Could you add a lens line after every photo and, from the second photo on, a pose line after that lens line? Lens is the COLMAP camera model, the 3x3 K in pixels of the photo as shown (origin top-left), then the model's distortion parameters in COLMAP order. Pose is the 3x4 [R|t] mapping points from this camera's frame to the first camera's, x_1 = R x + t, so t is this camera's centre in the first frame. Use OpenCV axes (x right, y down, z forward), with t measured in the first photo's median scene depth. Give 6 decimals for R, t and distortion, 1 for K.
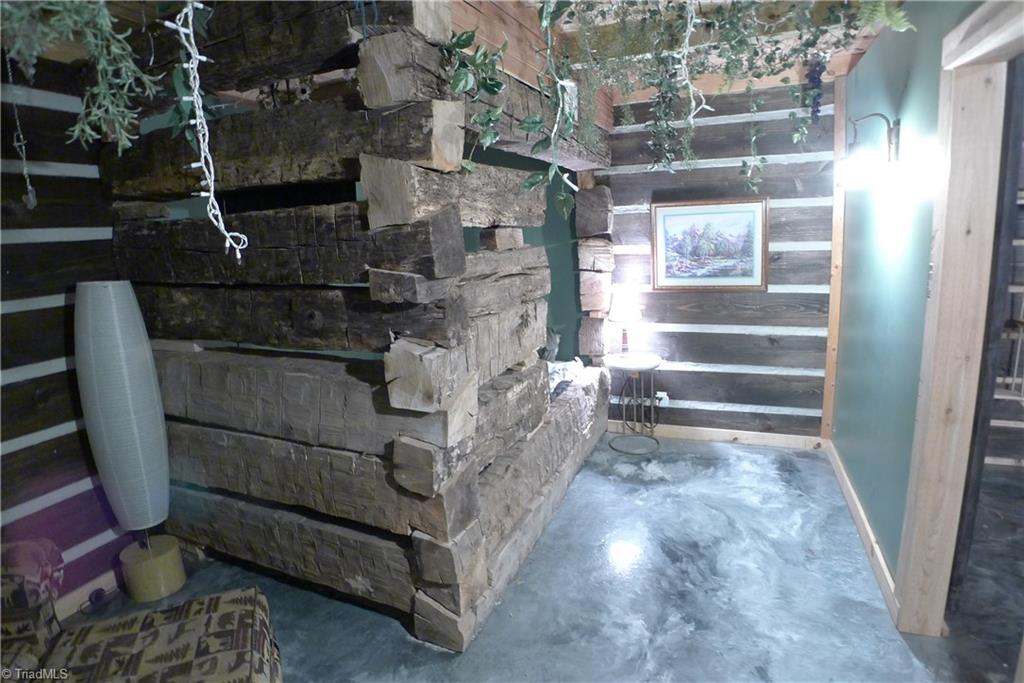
lens RADIAL K [[545.4, 0, 512.0], [0, 545.4, 341.5], [0, 0, 1]] dist [-0.069344, 0.000181]
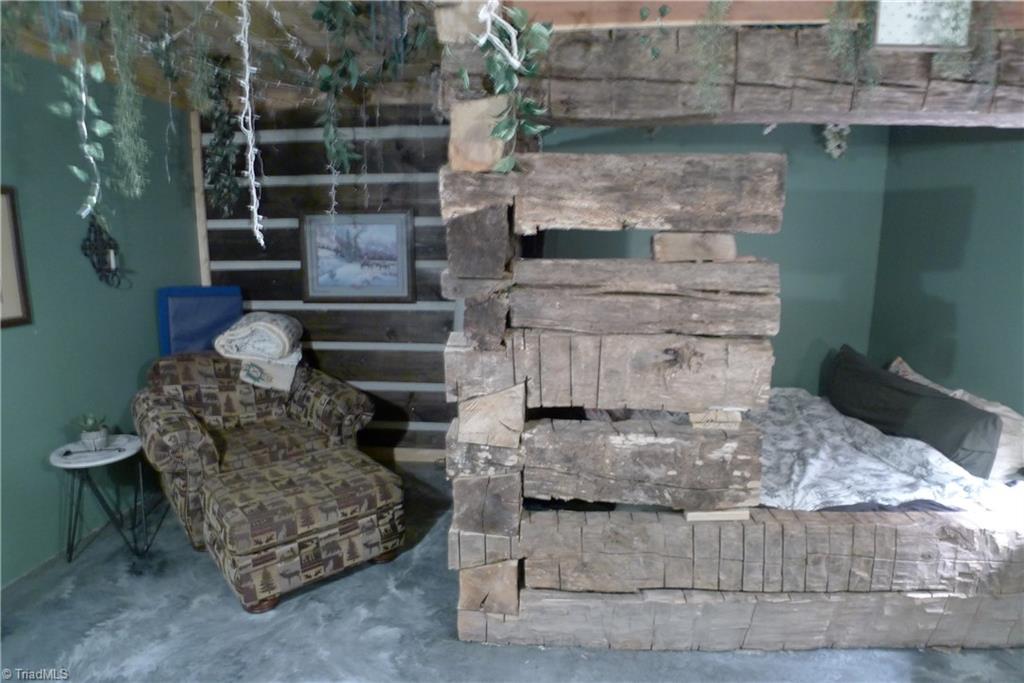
lens RADIAL K [[545.4, 0, 512.0], [0, 545.4, 341.5], [0, 0, 1]] dist [-0.069344, 0.000181]
pose [[0.312304, 0.225936, -0.922724, 0.834243], [-0.202957, 0.964749, 0.167533, -0.184421], [0.928049, 0.134952, 0.347151, 0.718100]]
